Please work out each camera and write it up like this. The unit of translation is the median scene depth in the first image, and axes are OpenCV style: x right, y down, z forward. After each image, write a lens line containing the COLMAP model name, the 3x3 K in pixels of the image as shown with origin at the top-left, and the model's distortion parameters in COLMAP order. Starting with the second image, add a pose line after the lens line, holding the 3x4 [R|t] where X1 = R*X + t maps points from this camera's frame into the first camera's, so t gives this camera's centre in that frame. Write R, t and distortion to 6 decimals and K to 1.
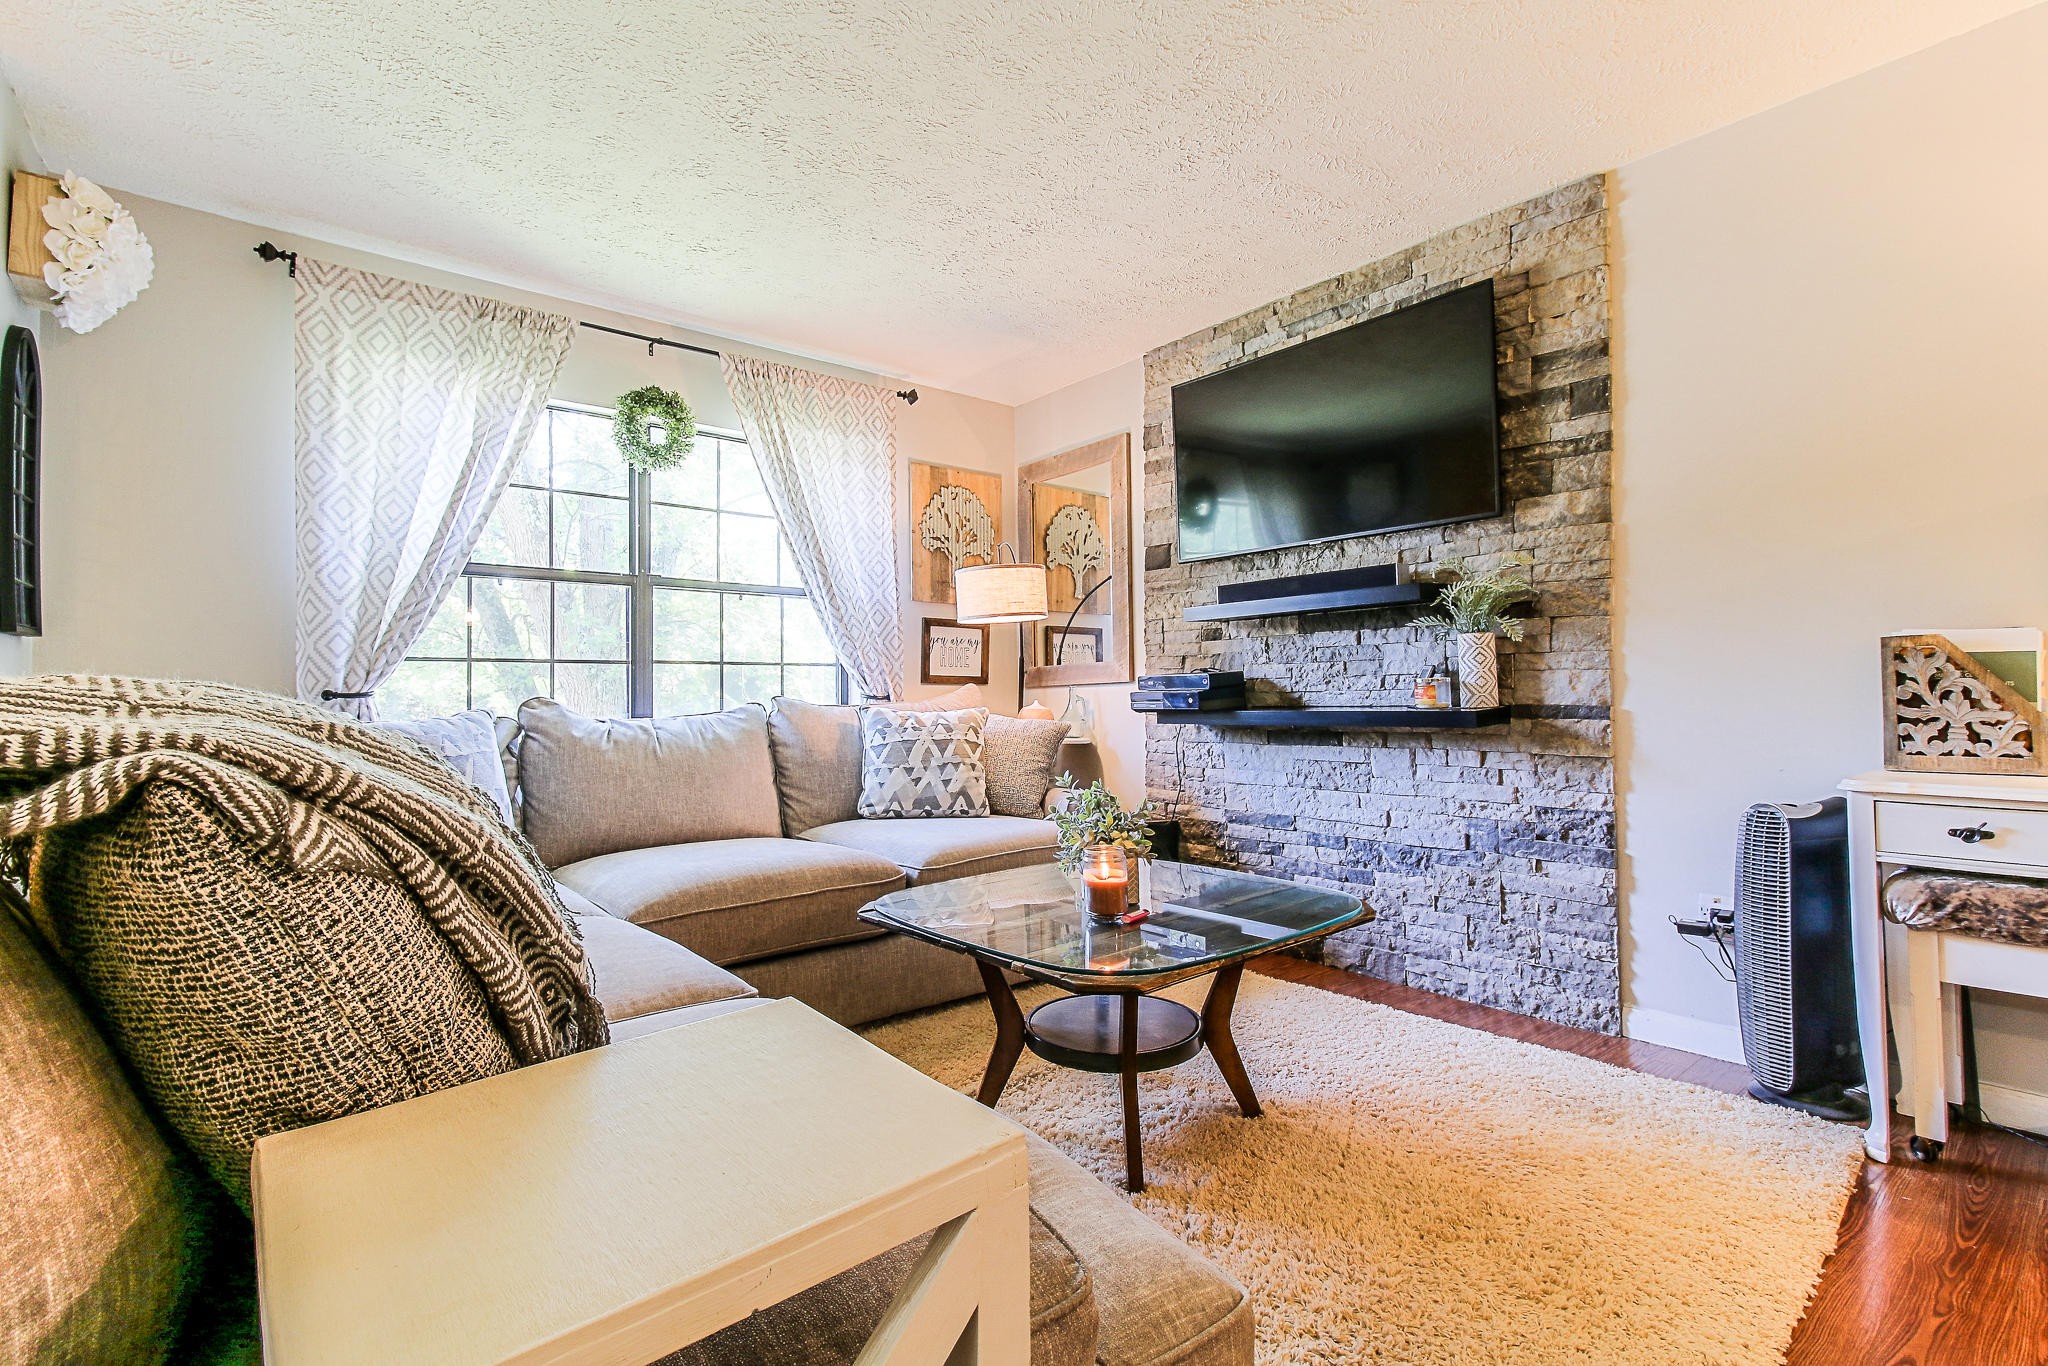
lens RADIAL K [[932.2, 0, 1016.4], [0, 932.2, 676.4], [0, 0, 1]] dist [0.012216, -0.008850]
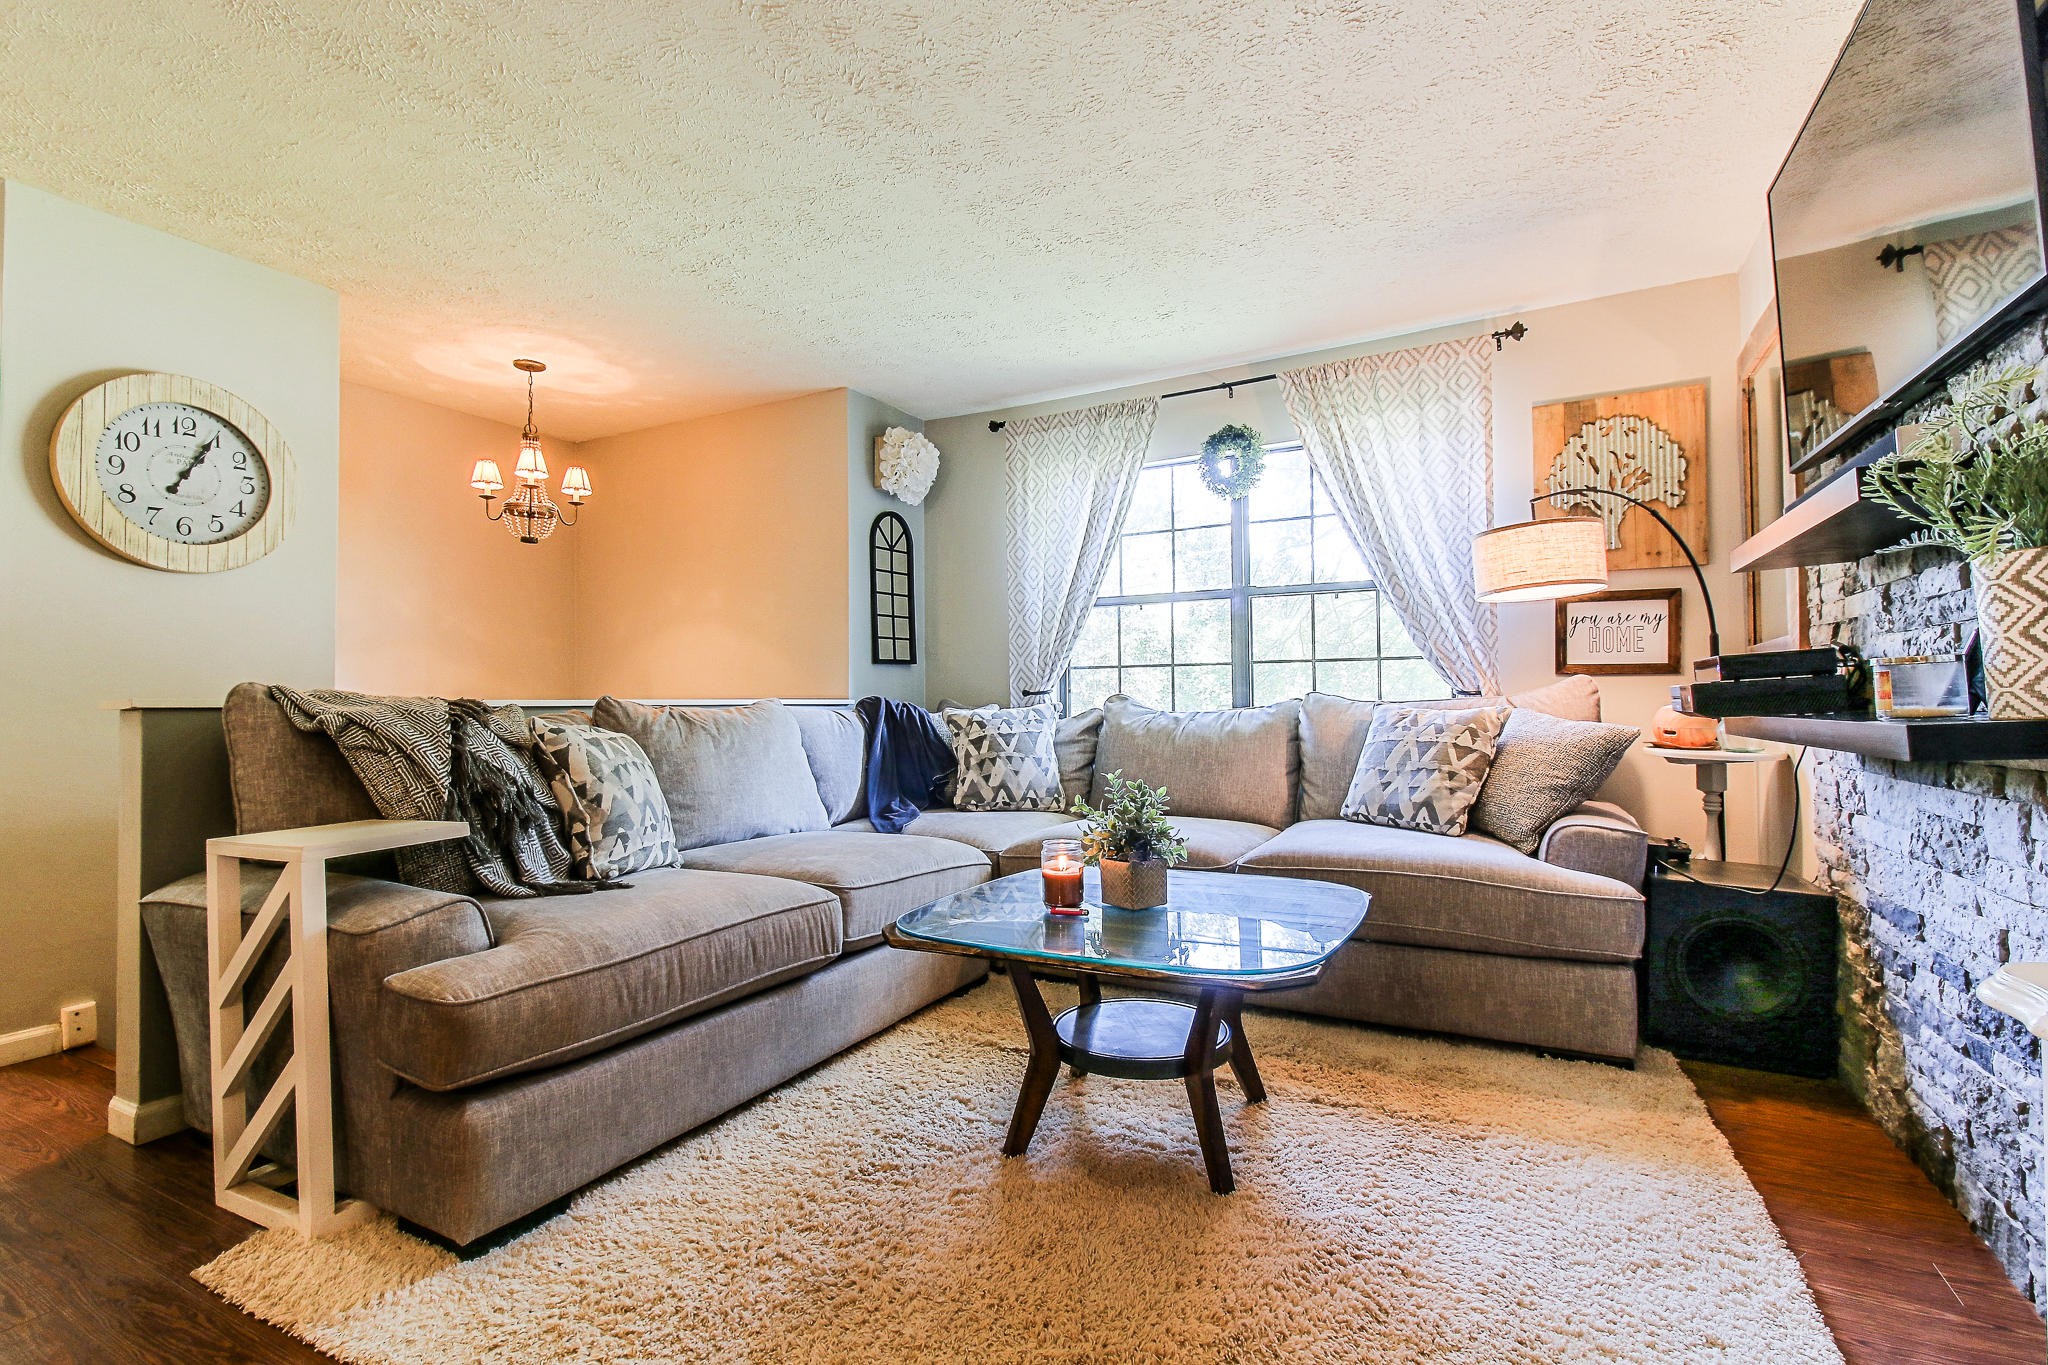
lens RADIAL K [[932.2, 0, 1012.0], [0, 932.2, 682.3], [0, 0, 1]] dist [0.012216, -0.008850]
pose [[0.380354, -0.012649, -0.924755, 0.603922], [0.028269, 0.999598, -0.002045, 0.003078], [0.924409, -0.025364, 0.380559, 0.320155]]
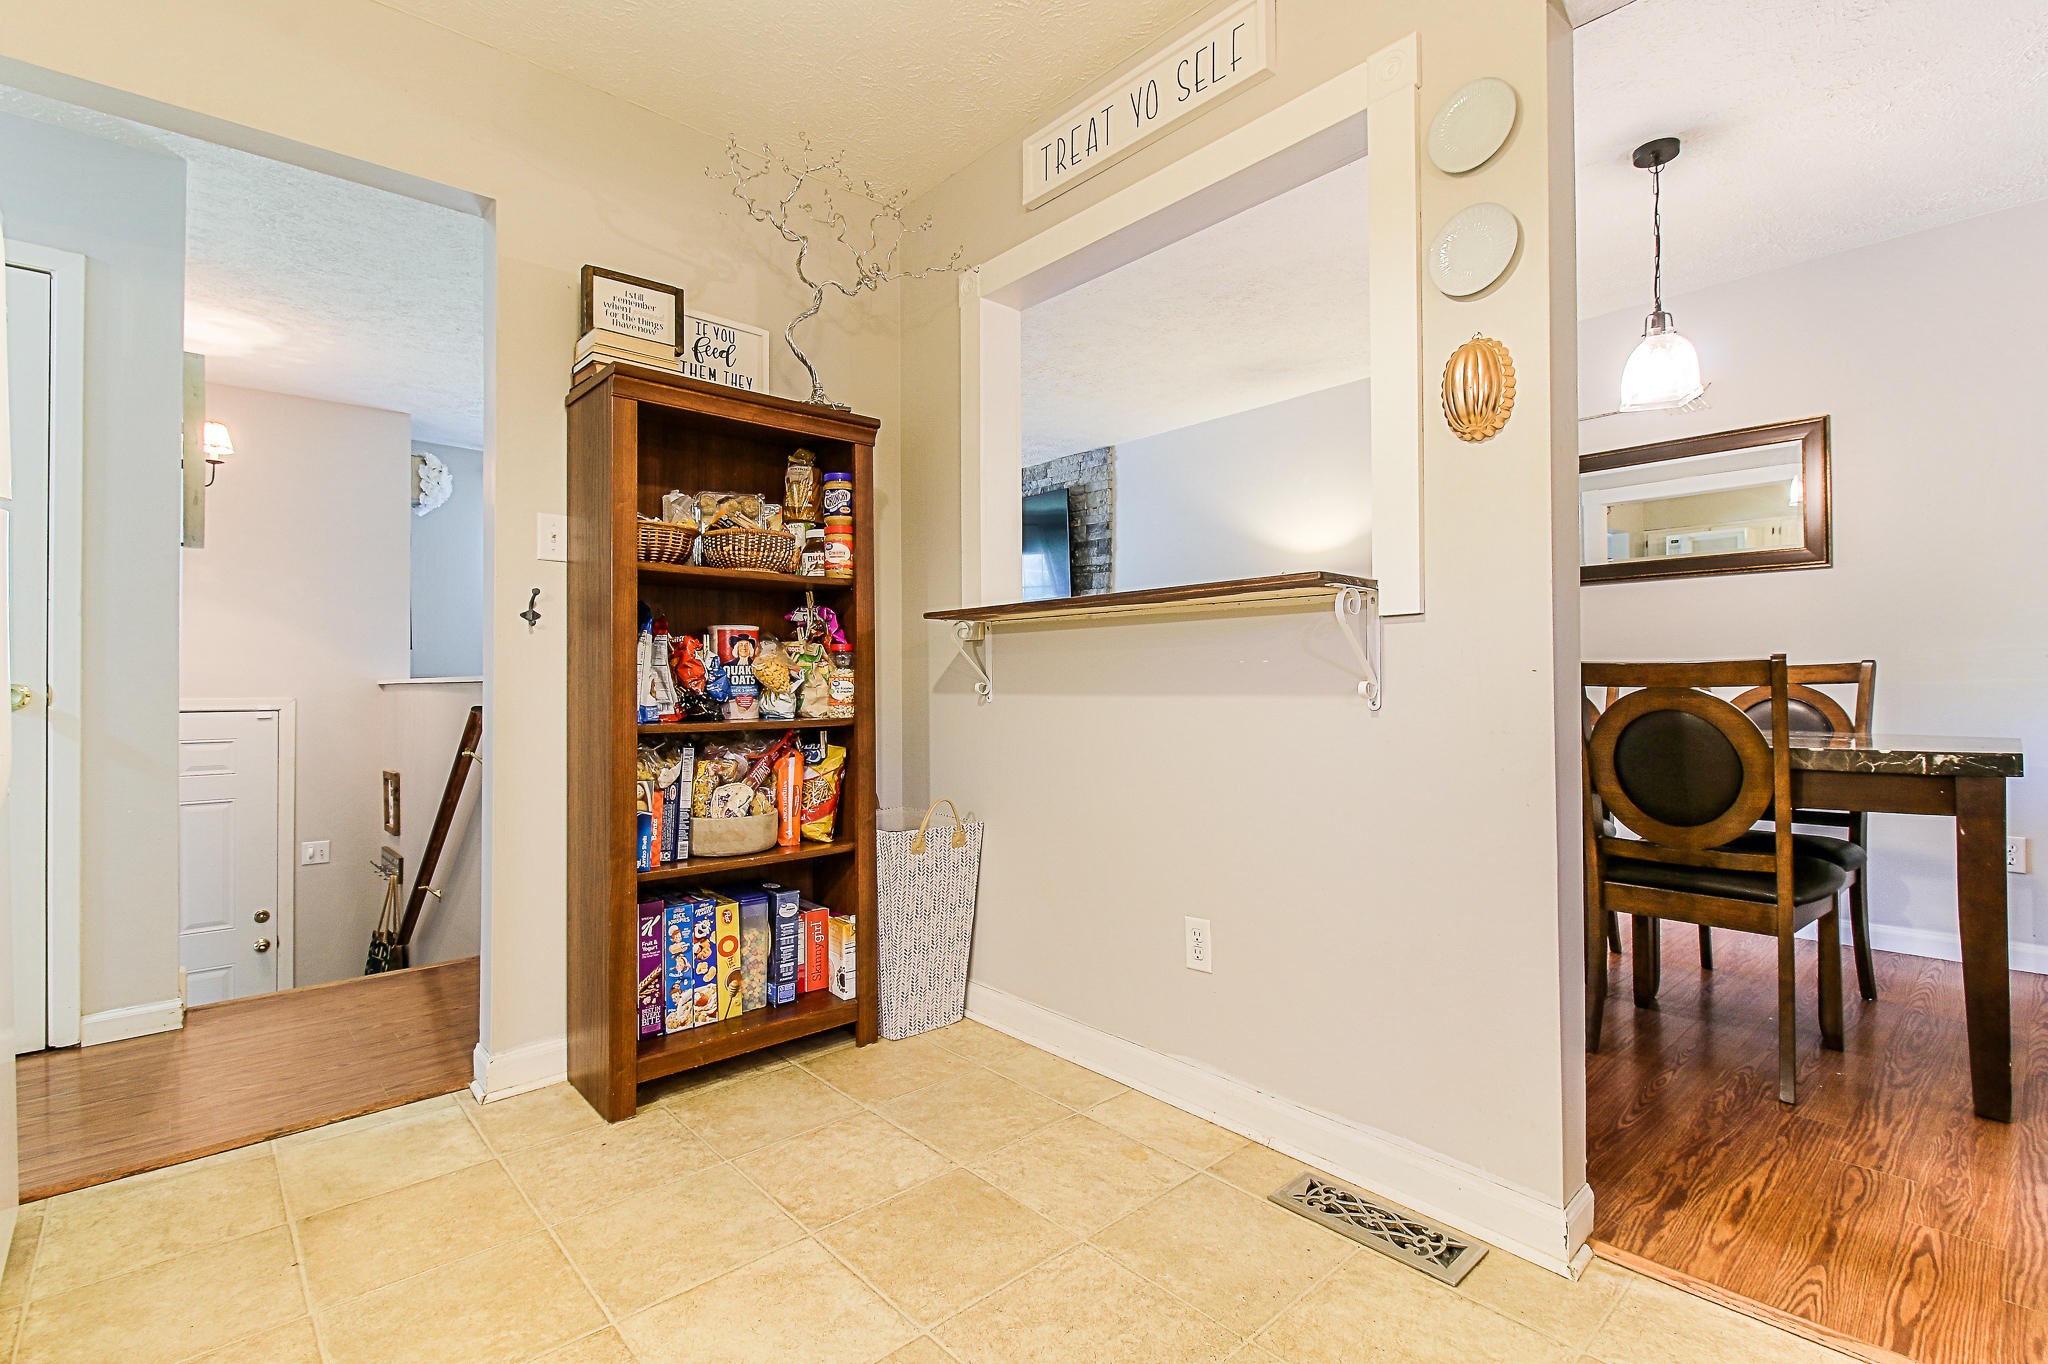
lens RADIAL K [[932.2, 0, 1016.4], [0, 932.2, 674.7], [0, 0, 1]] dist [0.012216, -0.008850]
pose [[0.999164, 0.006225, 0.040414, 0.251746], [-0.006833, 0.999865, 0.014937, -0.021043], [-0.040315, -0.015201, 0.999071, -0.963659]]
